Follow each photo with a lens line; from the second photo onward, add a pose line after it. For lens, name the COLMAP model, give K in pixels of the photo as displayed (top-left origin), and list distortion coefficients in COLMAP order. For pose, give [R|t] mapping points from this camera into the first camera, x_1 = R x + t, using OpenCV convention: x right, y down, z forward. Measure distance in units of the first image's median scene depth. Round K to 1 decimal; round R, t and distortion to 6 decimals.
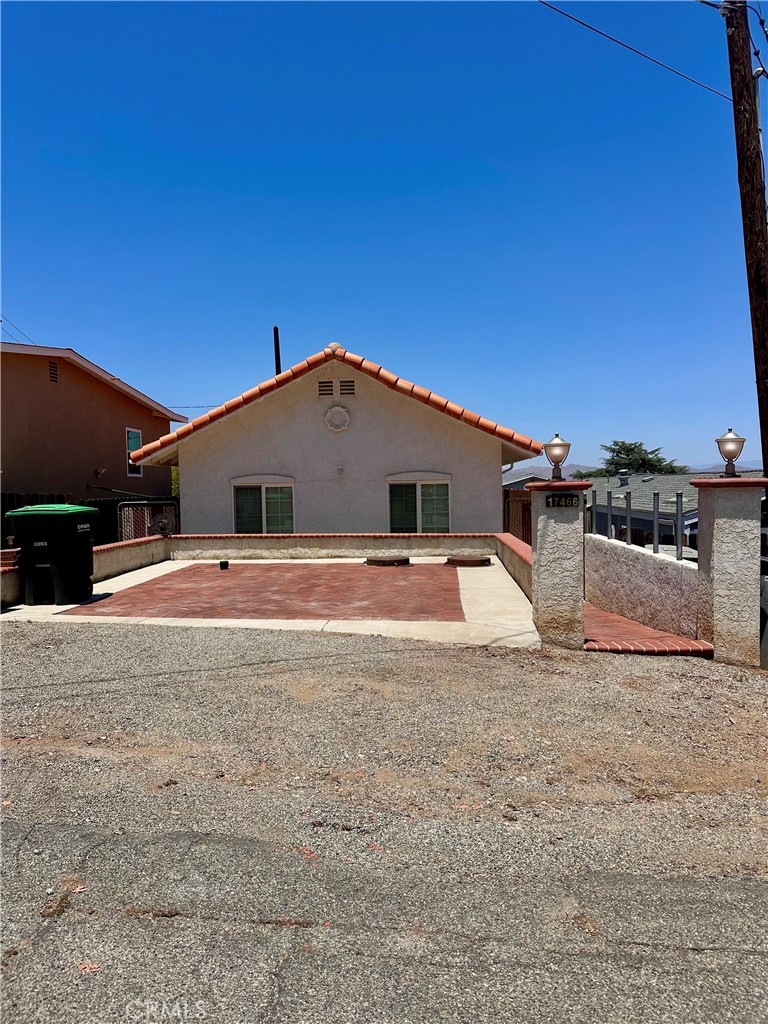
lens RADIAL K [[706.5, 0, 379.2], [0, 706.5, 505.7], [0, 0, 1]] dist [0.057792, -0.048865]
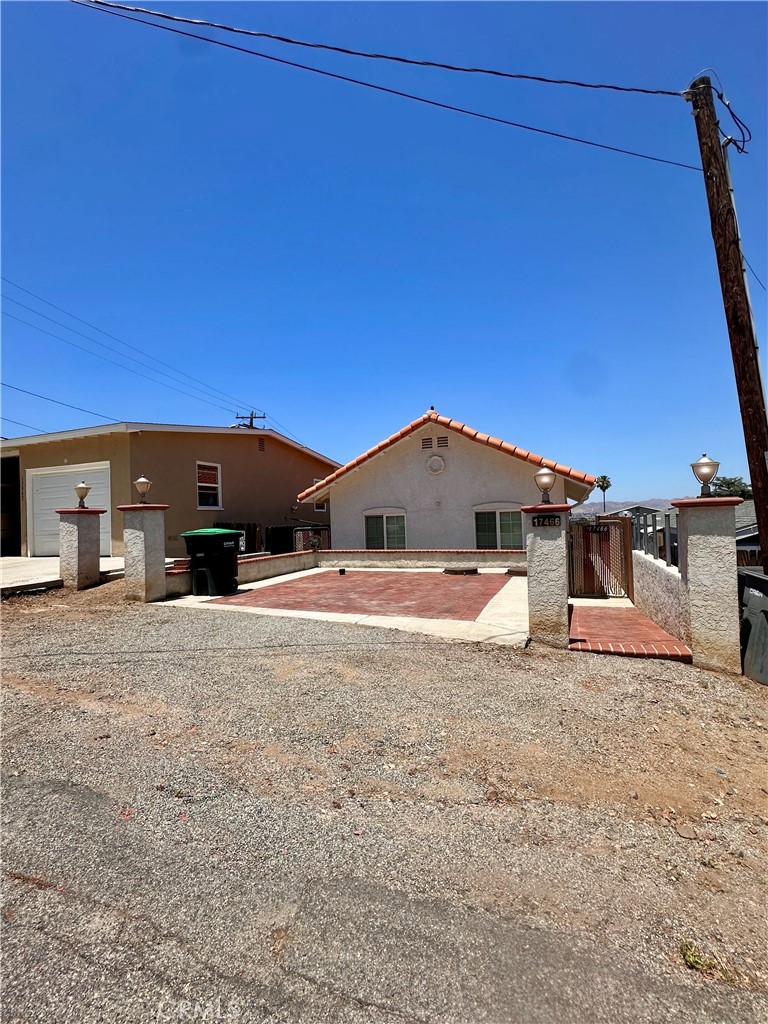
lens RADIAL K [[494.4, 0, 381.5], [0, 494.4, 510.6], [0, 0, 1]] dist [-0.010623, 0.004041]
pose [[0.957997, -0.019431, -0.286118, 0.229699], [0.007616, 0.999074, -0.042348, 0.008340], [0.286676, 0.038390, 0.957258, 0.132897]]
